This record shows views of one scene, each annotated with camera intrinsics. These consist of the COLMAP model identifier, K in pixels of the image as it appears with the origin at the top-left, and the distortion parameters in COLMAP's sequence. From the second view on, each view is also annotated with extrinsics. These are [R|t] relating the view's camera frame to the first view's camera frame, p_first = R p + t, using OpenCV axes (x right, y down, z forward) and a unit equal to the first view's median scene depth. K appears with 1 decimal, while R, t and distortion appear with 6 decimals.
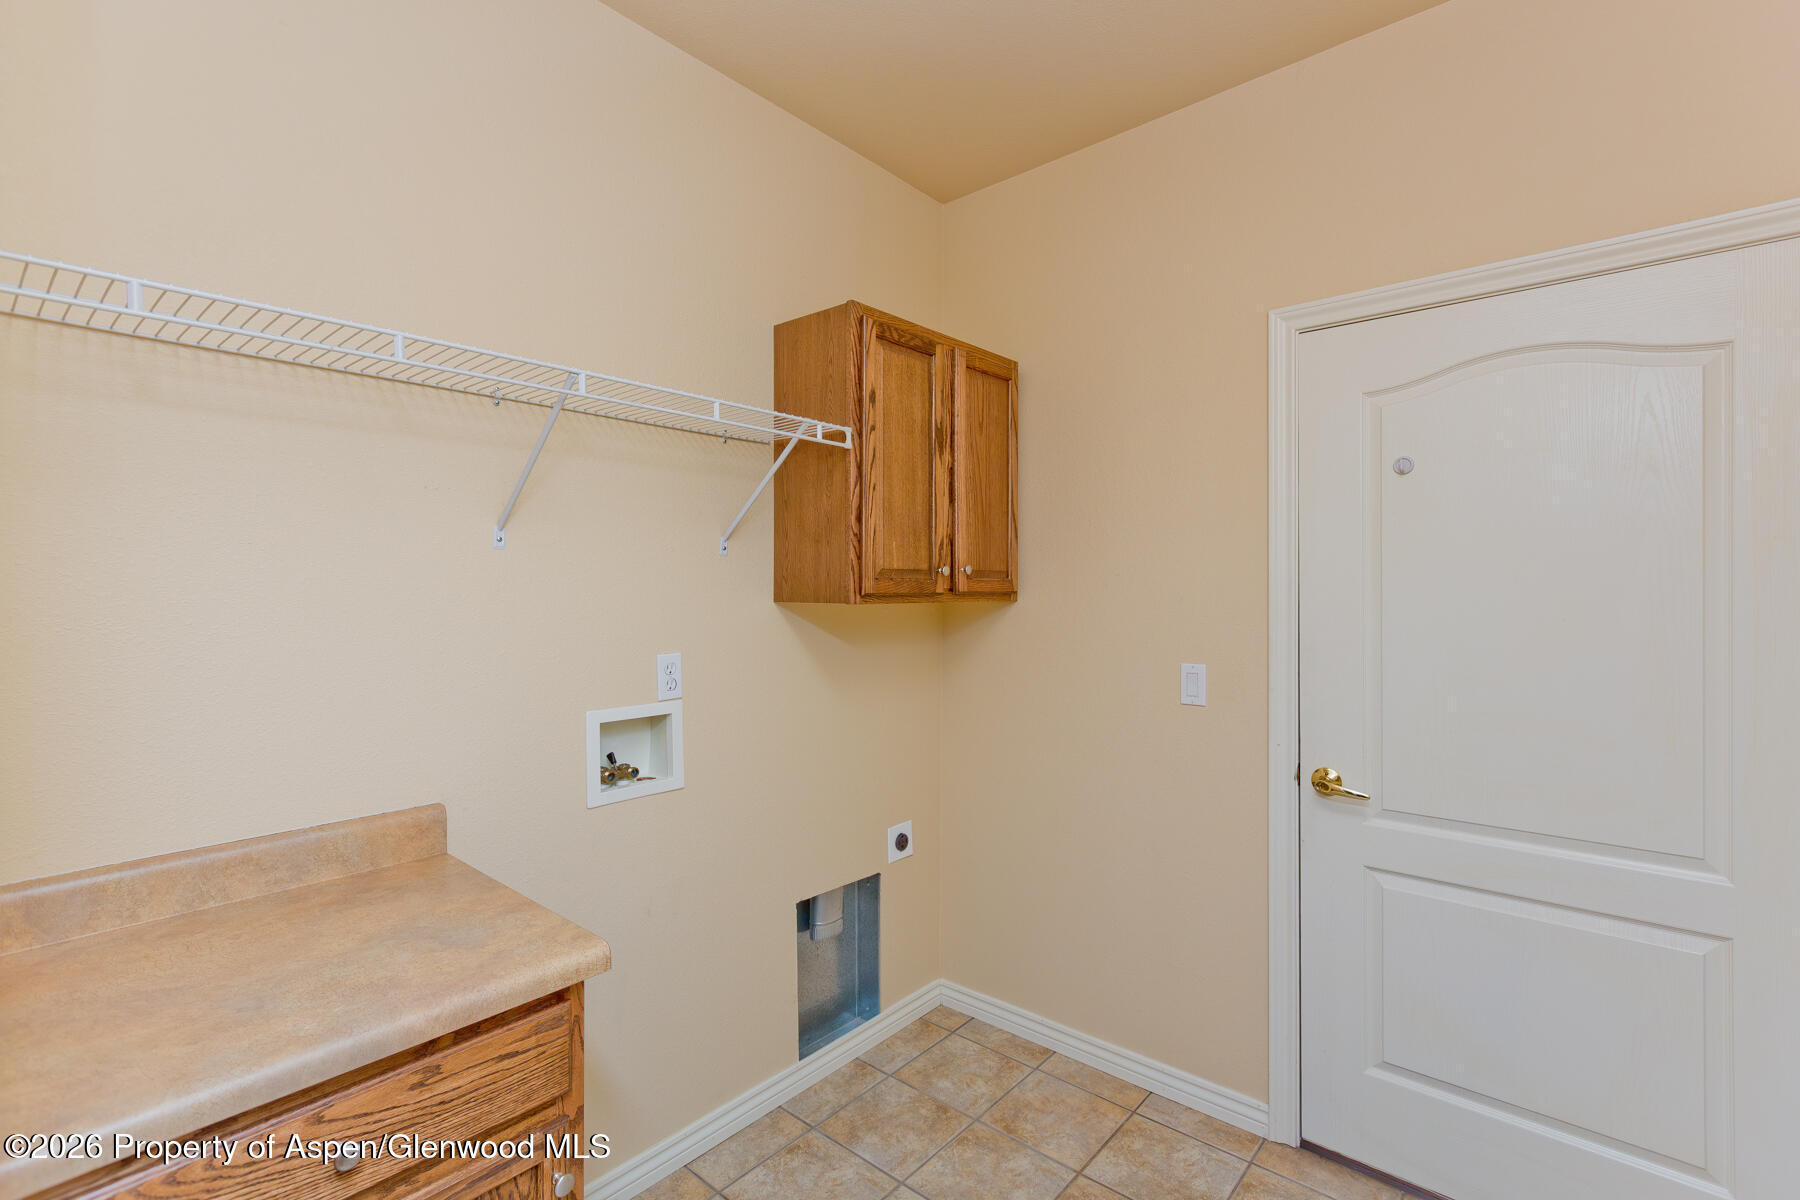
lens RADIAL K [[813.1, 0, 906.8], [0, 813.1, 585.4], [0, 0, 1]] dist [0.000660, -0.000151]
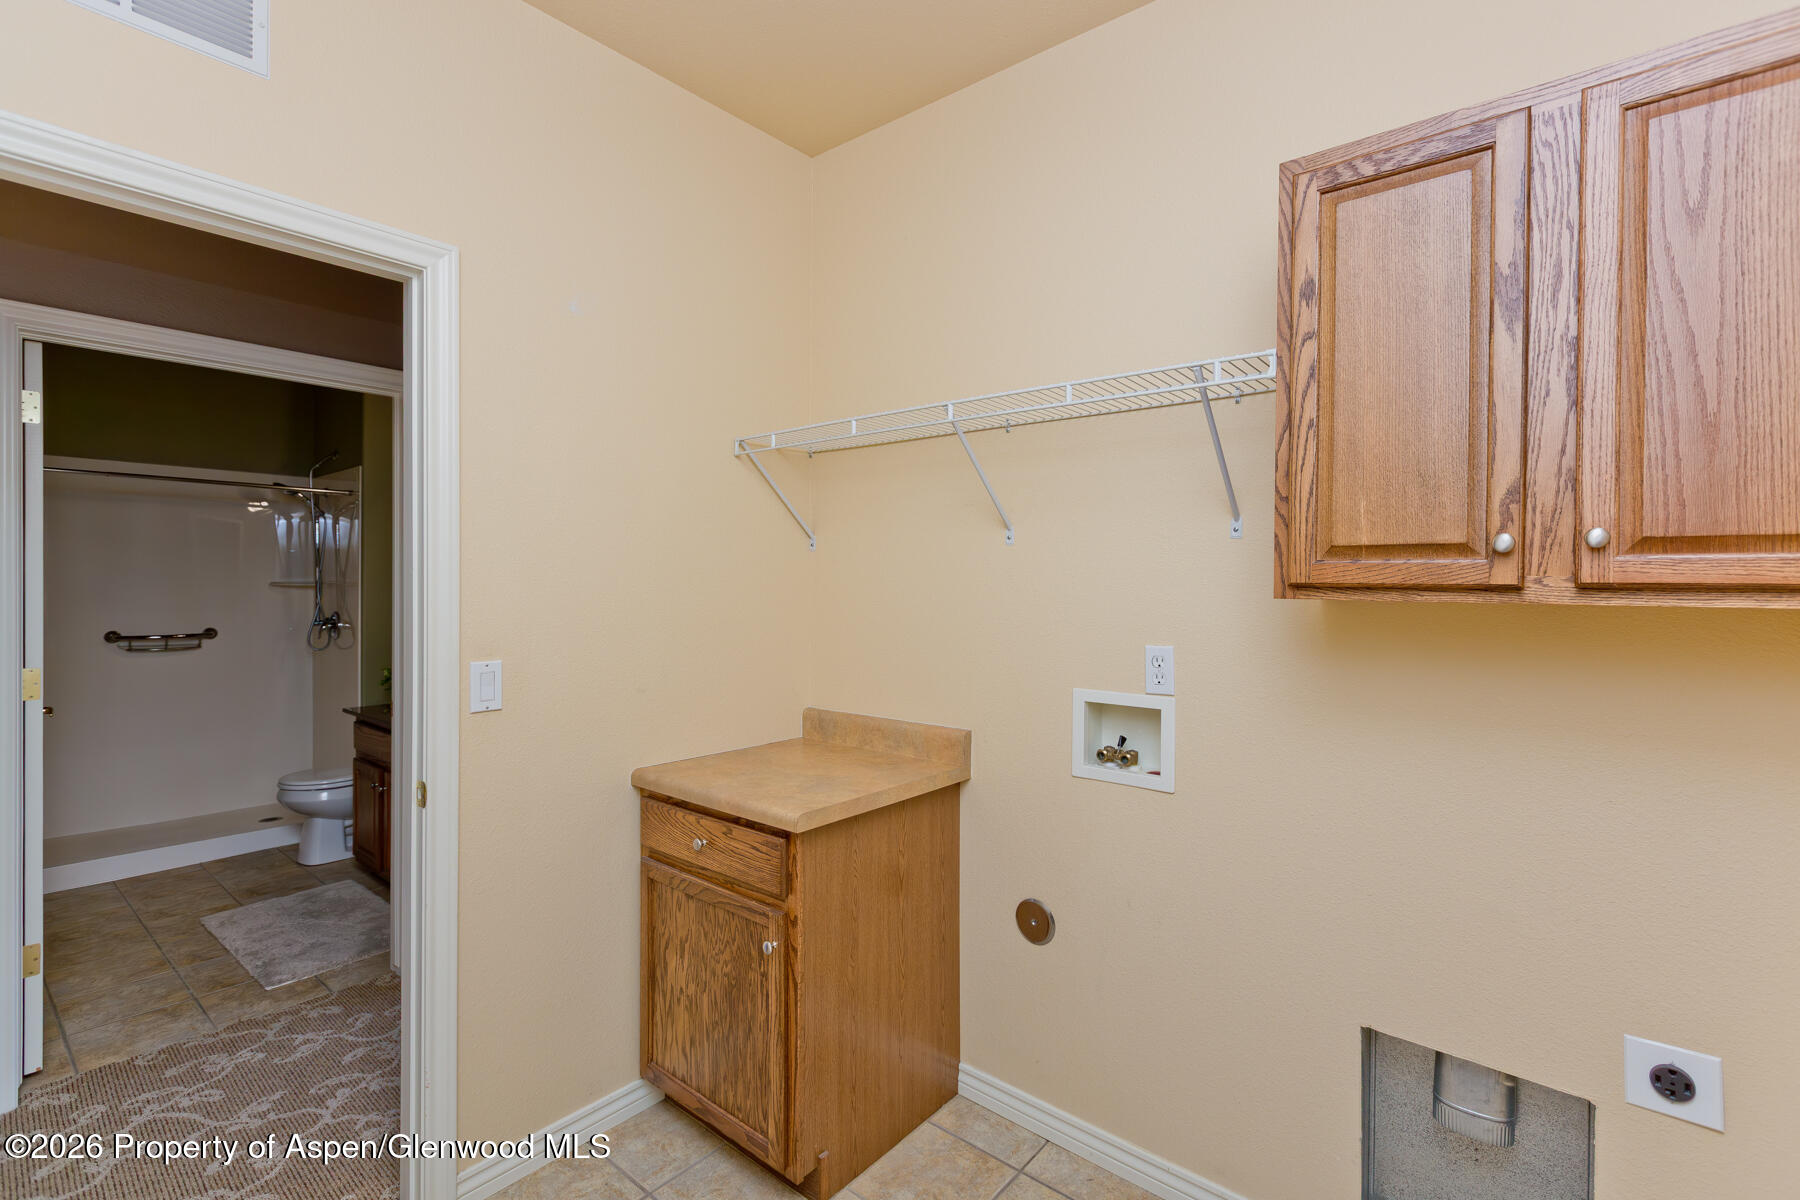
lens RADIAL K [[819.7, 0, 890.9], [0, 819.7, 593.1], [0, 0, 1]] dist [0.001805, 0.000028]
pose [[0.023923, 0.017089, -0.999568, 0.627464], [-0.009230, 0.999815, 0.016872, 0.009774], [0.999671, 0.008822, 0.024076, 0.643755]]
